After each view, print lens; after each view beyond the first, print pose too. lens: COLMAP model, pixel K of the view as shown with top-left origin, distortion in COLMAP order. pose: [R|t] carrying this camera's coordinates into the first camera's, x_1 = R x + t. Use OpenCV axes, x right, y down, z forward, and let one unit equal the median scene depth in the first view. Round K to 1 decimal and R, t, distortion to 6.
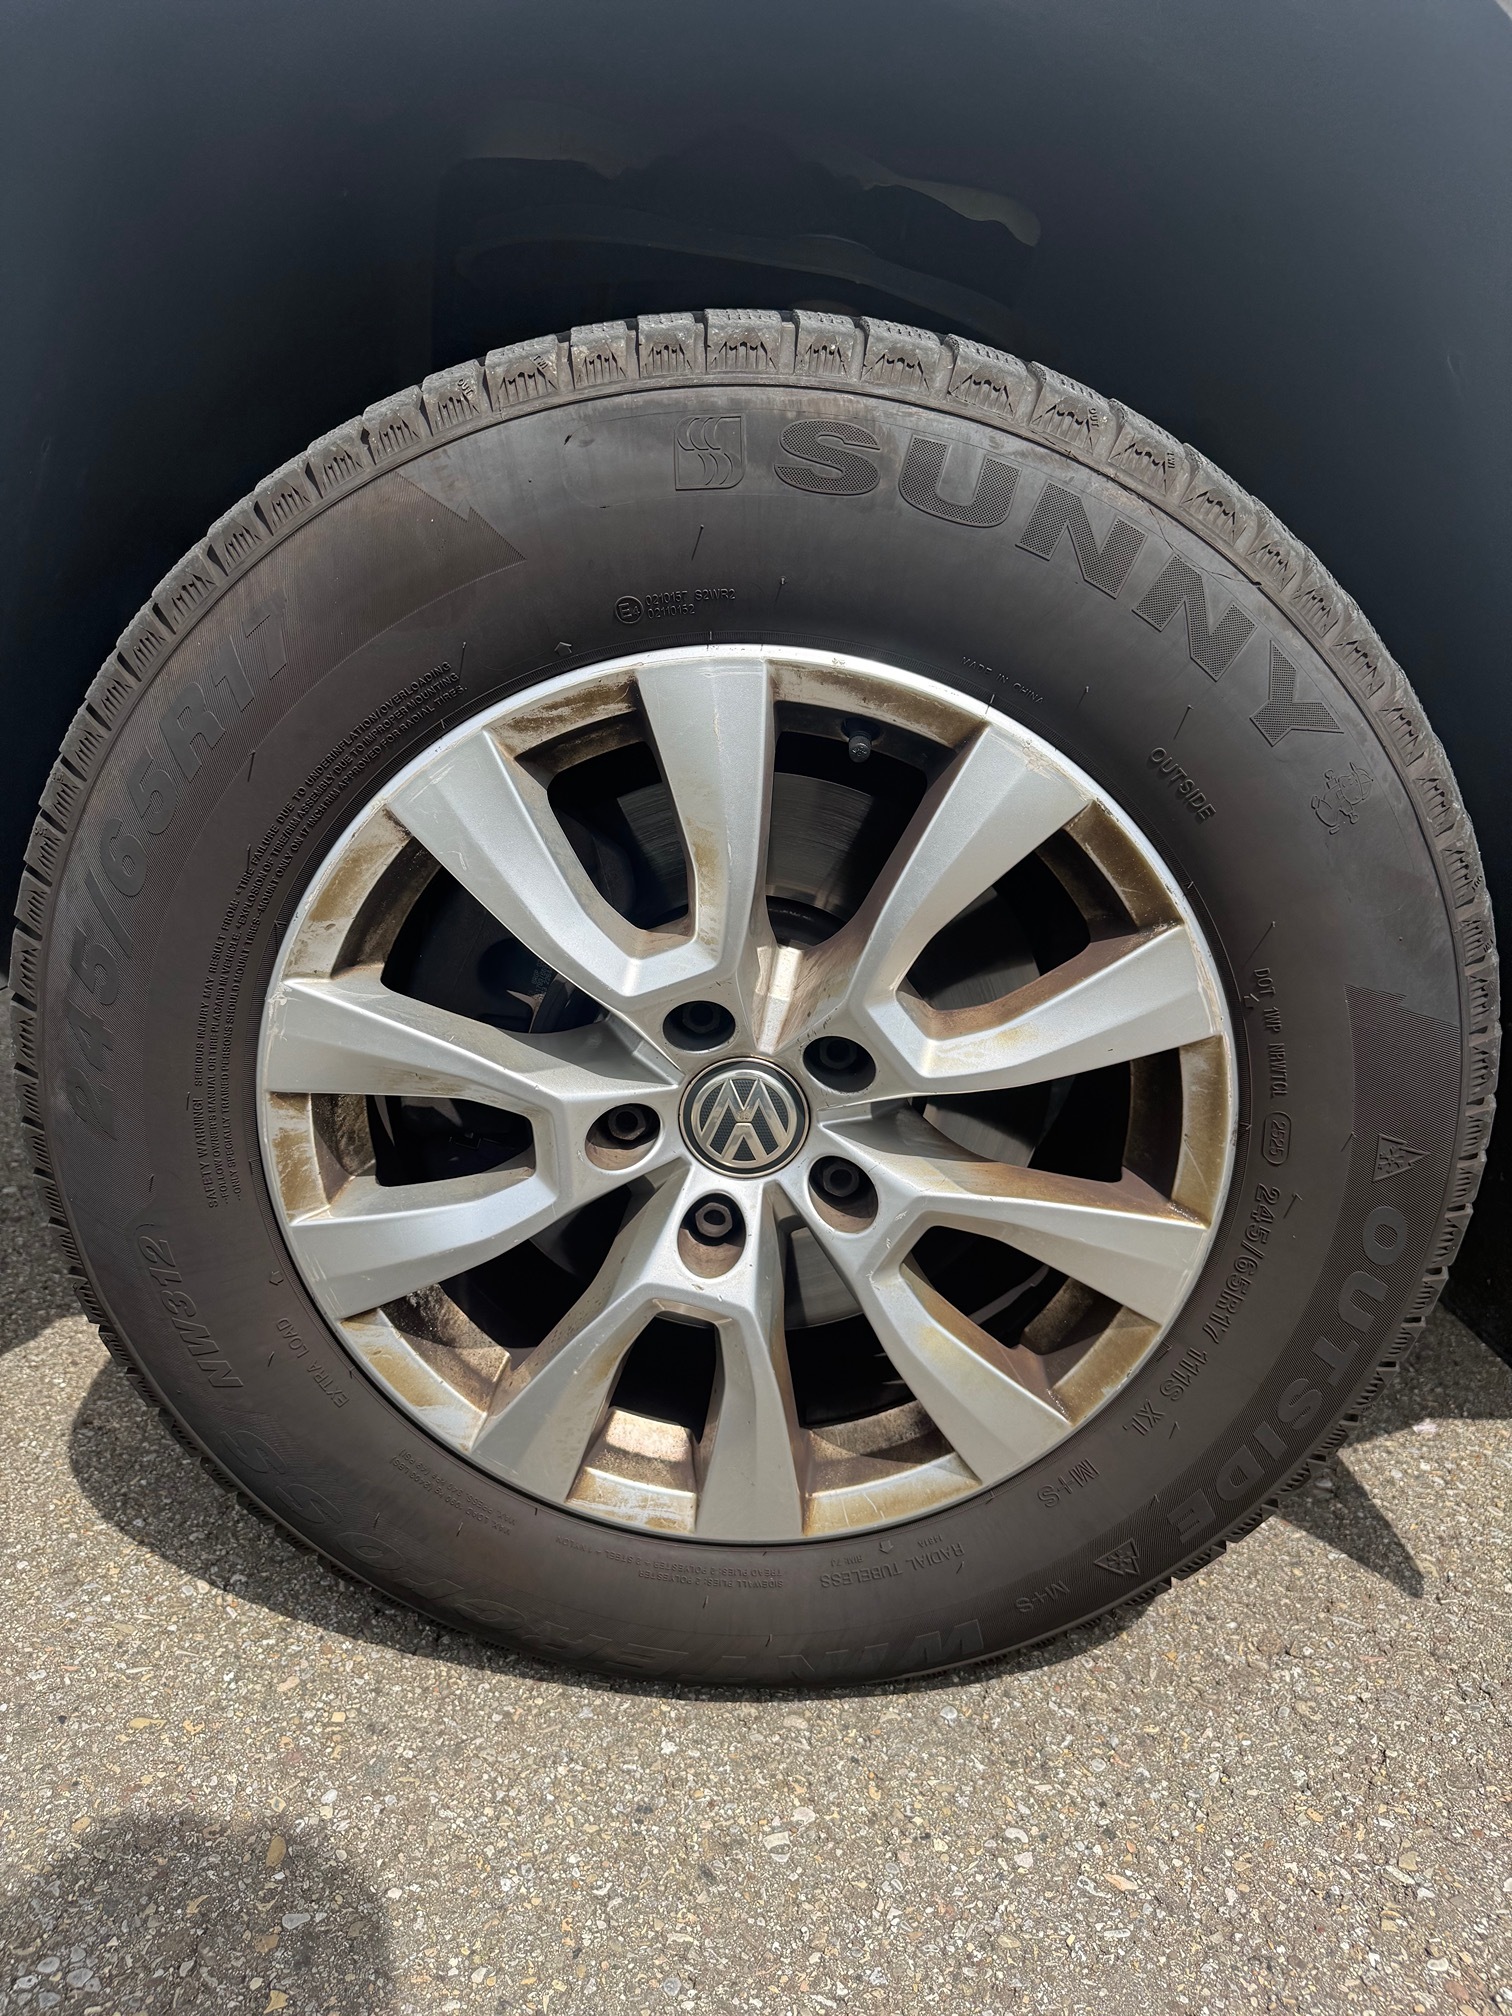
lens RADIAL K [[1394.2, 0, 743.4], [0, 1394.2, 1013.8], [0, 0, 1]] dist [0.057772, -0.100456]
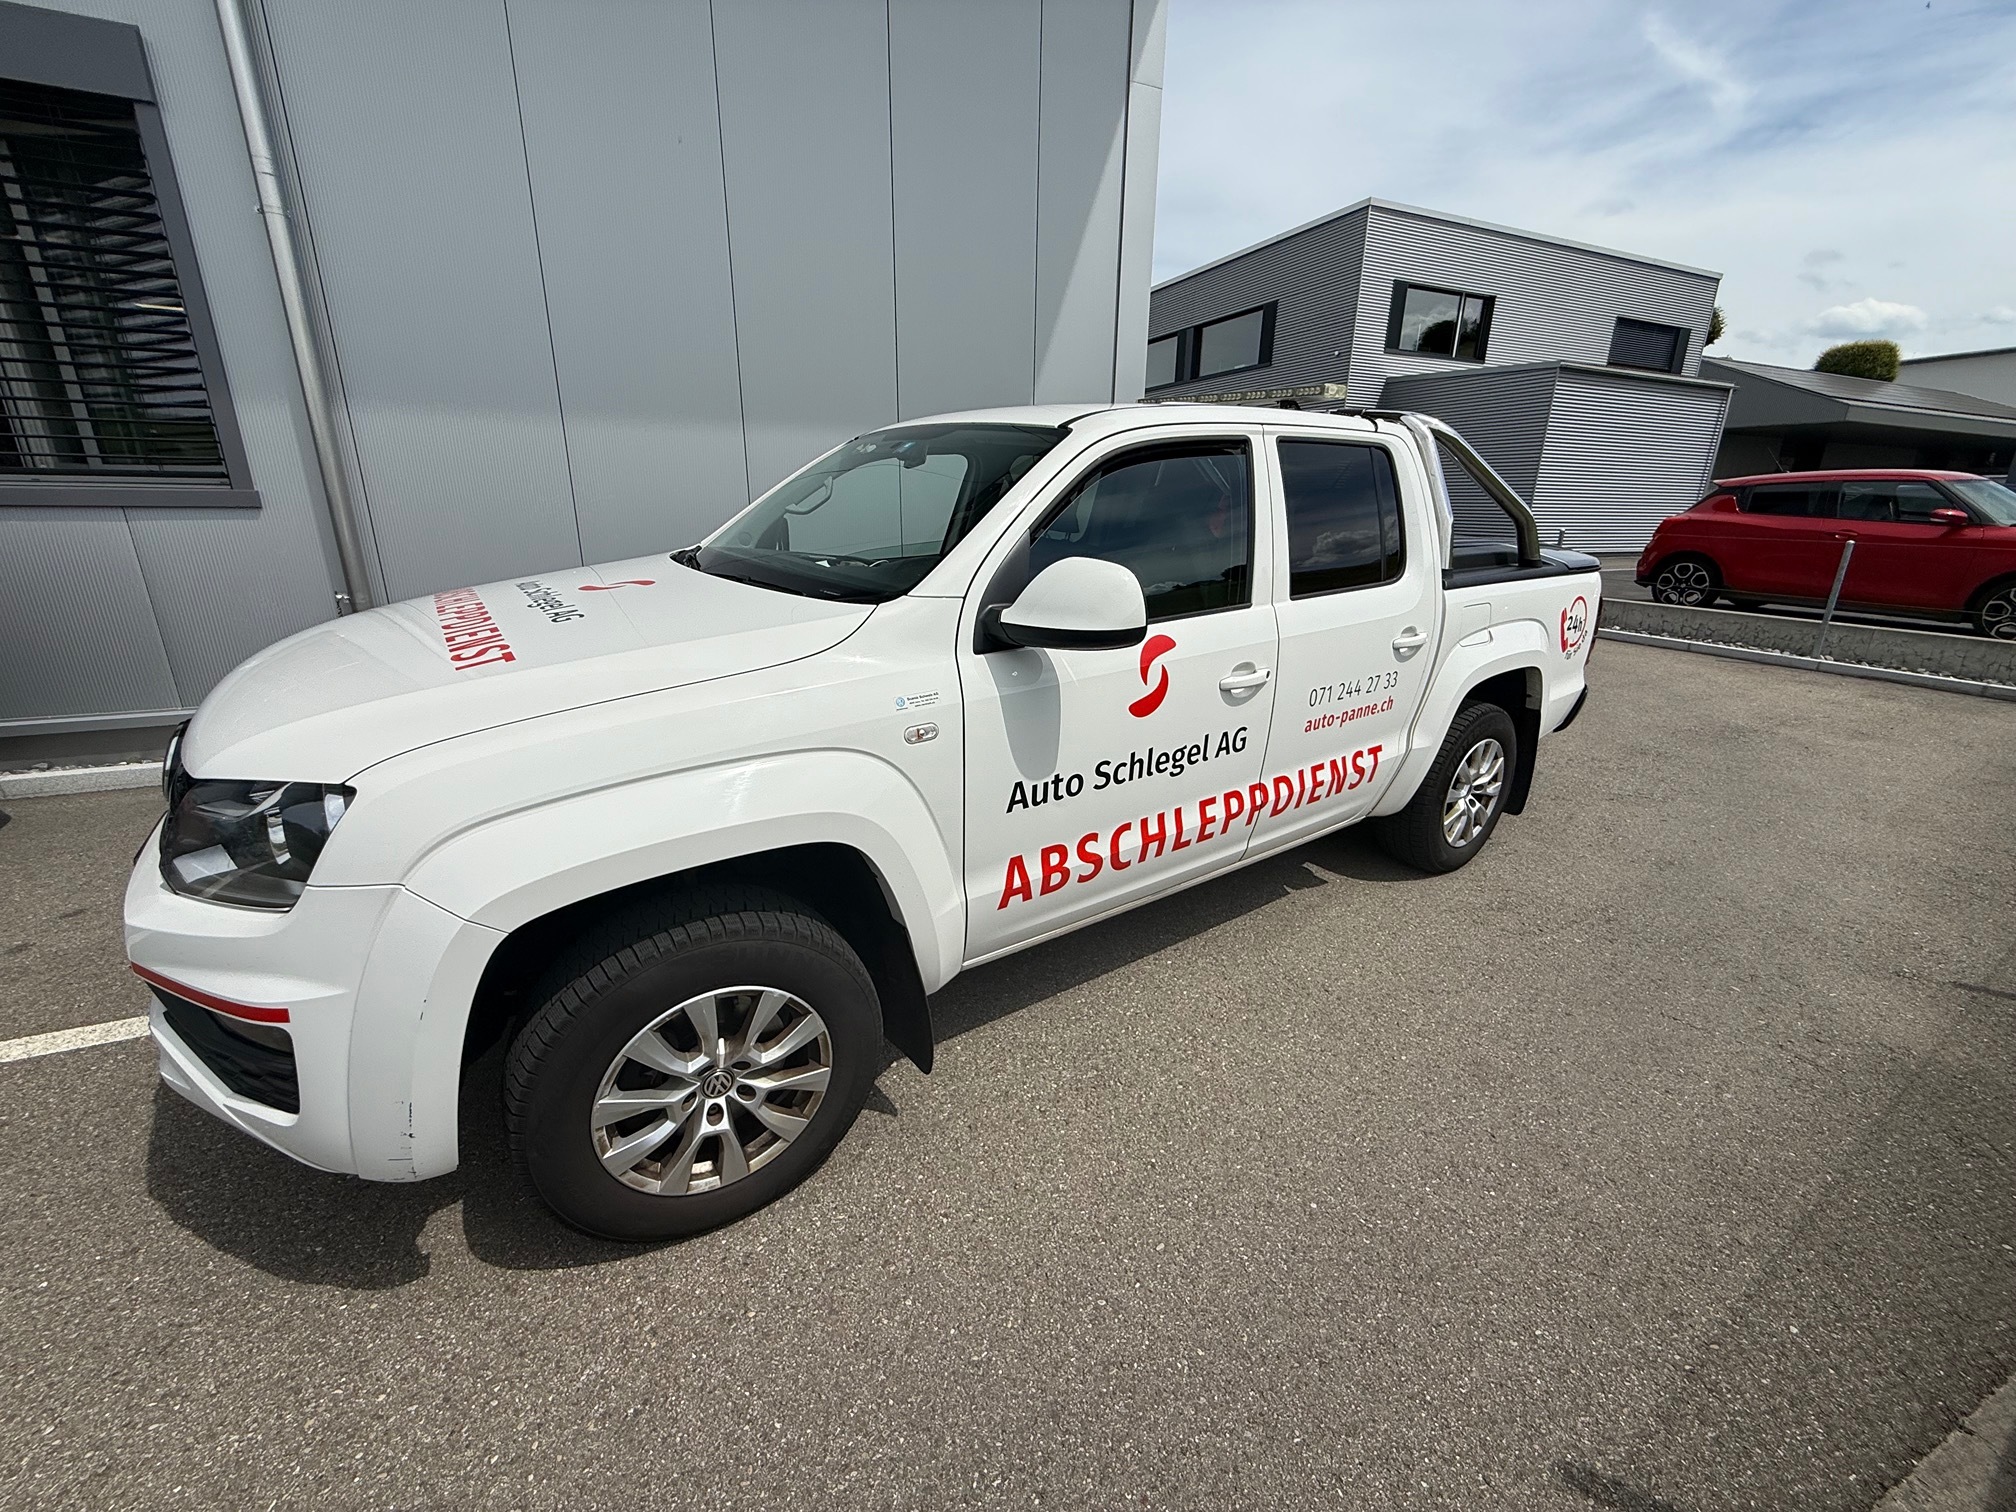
lens RADIAL K [[803.3, 0, 1001.9], [0, 803.3, 756.6], [0, 0, 1]] dist [0.000502, -0.000238]
pose [[0.826960, -0.182476, 0.531826, -0.379753], [0.185300, 0.981478, 0.048626, -0.808830], [-0.530849, 0.058336, 0.845456, -1.449740]]
